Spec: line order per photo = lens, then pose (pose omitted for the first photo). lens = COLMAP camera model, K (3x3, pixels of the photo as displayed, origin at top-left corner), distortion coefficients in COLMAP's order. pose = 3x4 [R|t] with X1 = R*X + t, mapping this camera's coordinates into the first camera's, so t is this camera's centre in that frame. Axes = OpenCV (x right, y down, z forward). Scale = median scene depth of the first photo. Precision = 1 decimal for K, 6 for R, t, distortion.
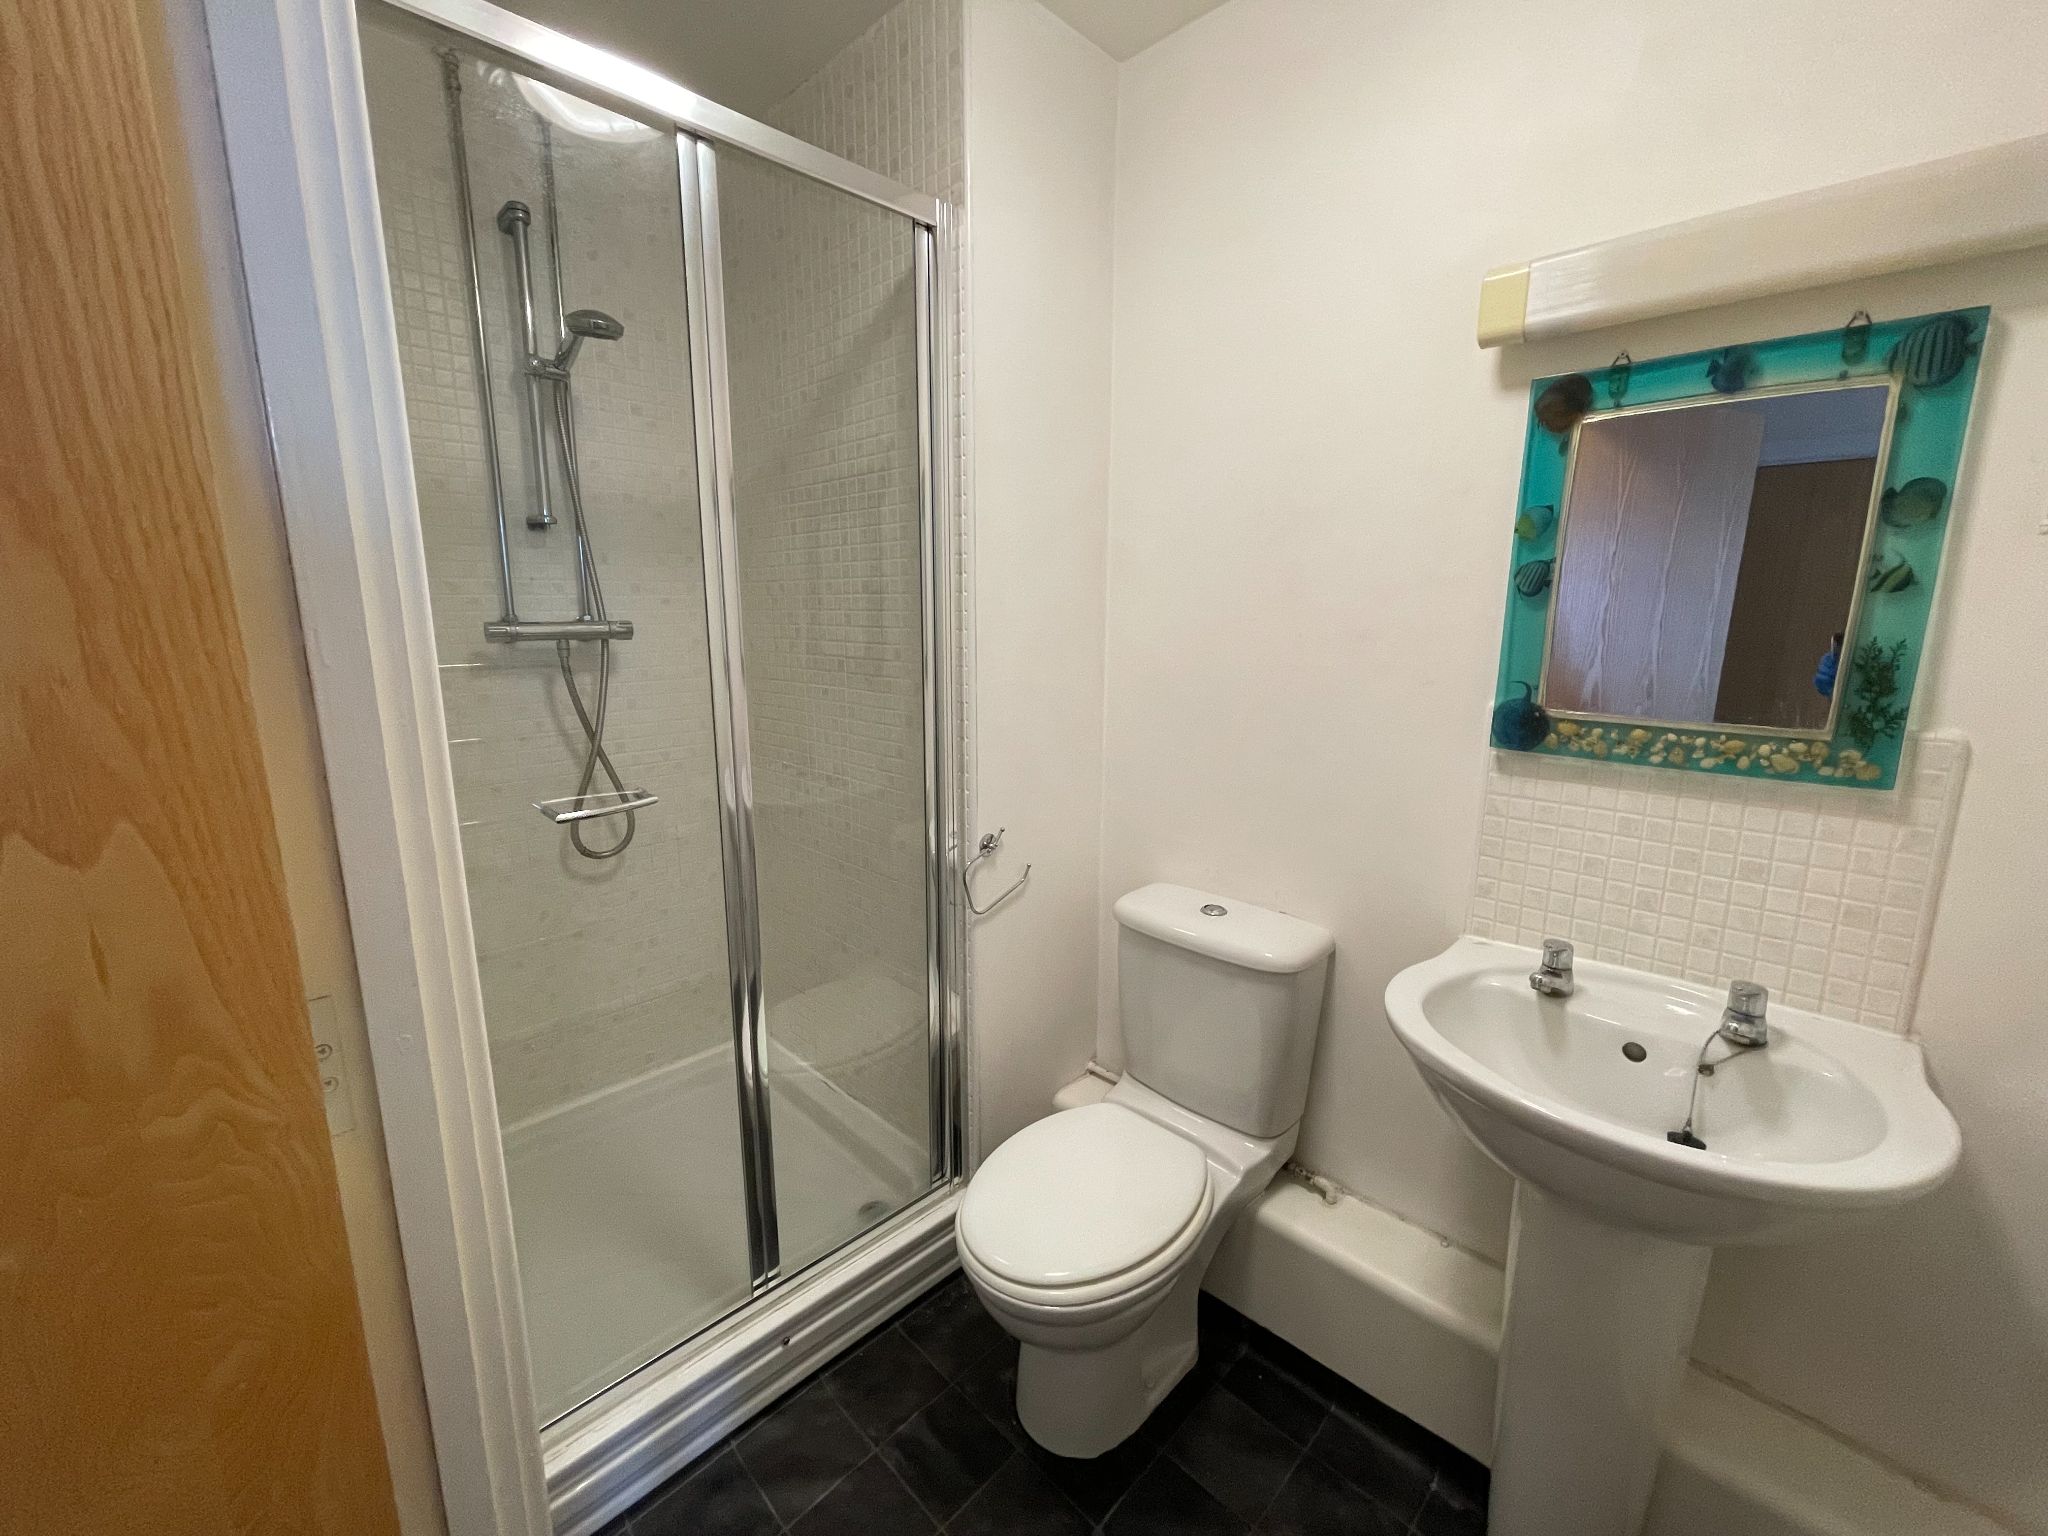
lens RADIAL K [[827.1, 0, 1014.5], [0, 827.1, 772.4], [0, 0, 1]] dist [0.000378, -0.000060]
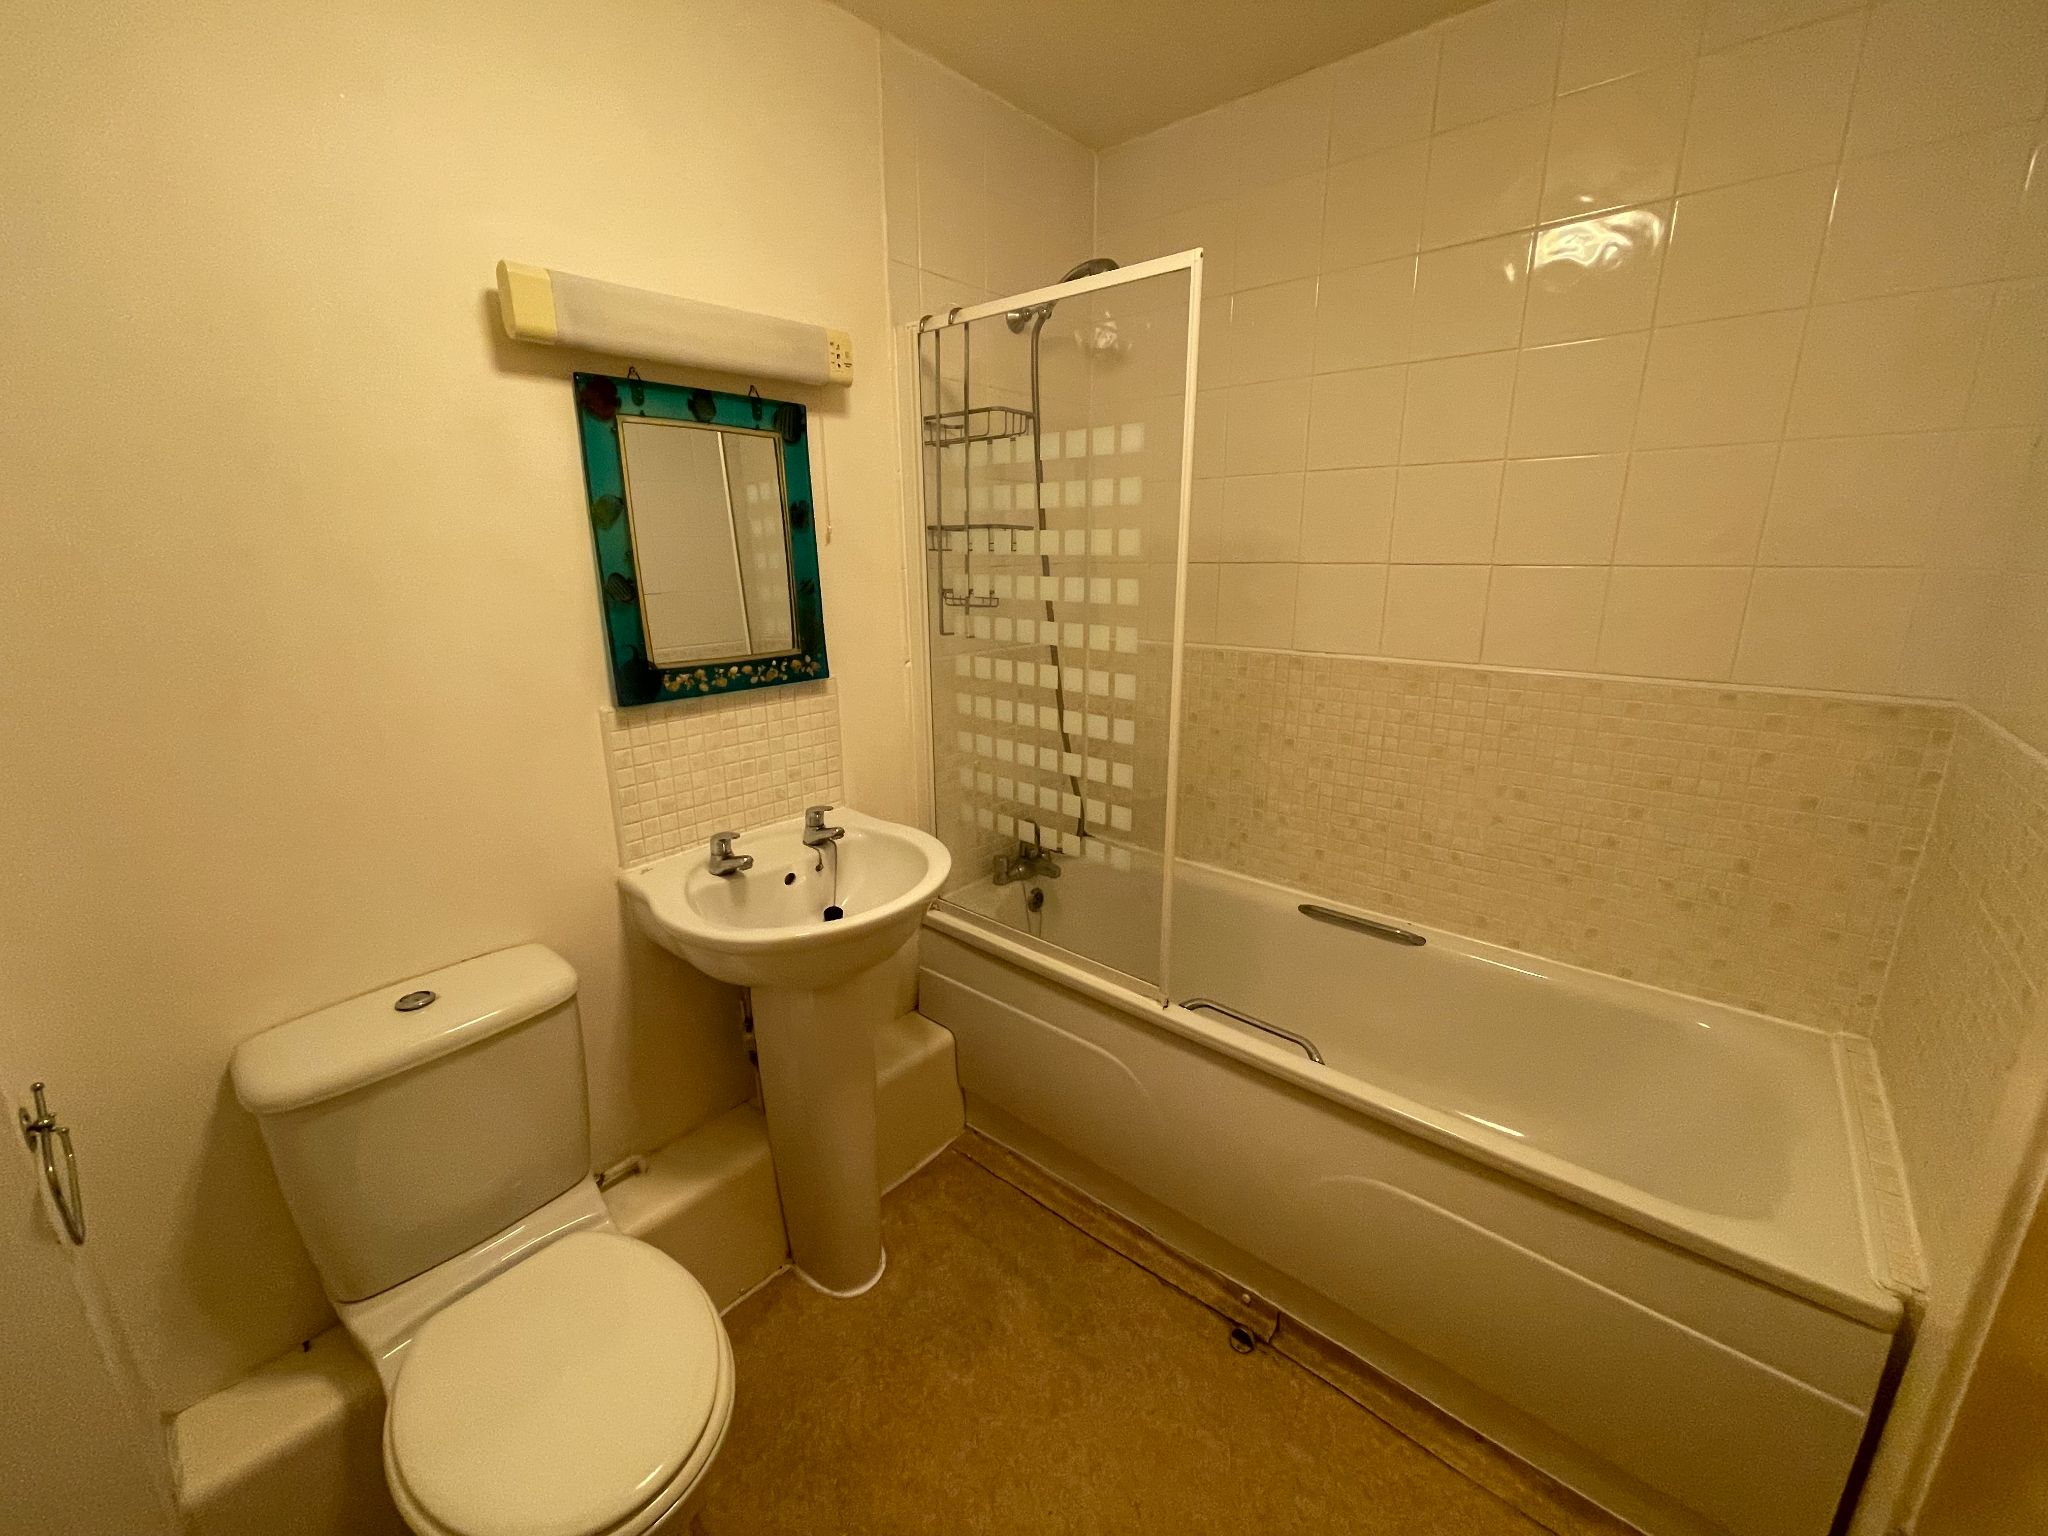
lens RADIAL K [[827.1, 0, 1014.5], [0, 827.1, 772.4], [0, 0, 1]] dist [0.000378, -0.000060]
pose [[-0.064603, -0.262583, 0.962744, -0.653460], [0.192598, 0.943340, 0.270214, -0.164464], [-0.979149, 0.202879, -0.010370, 0.583153]]
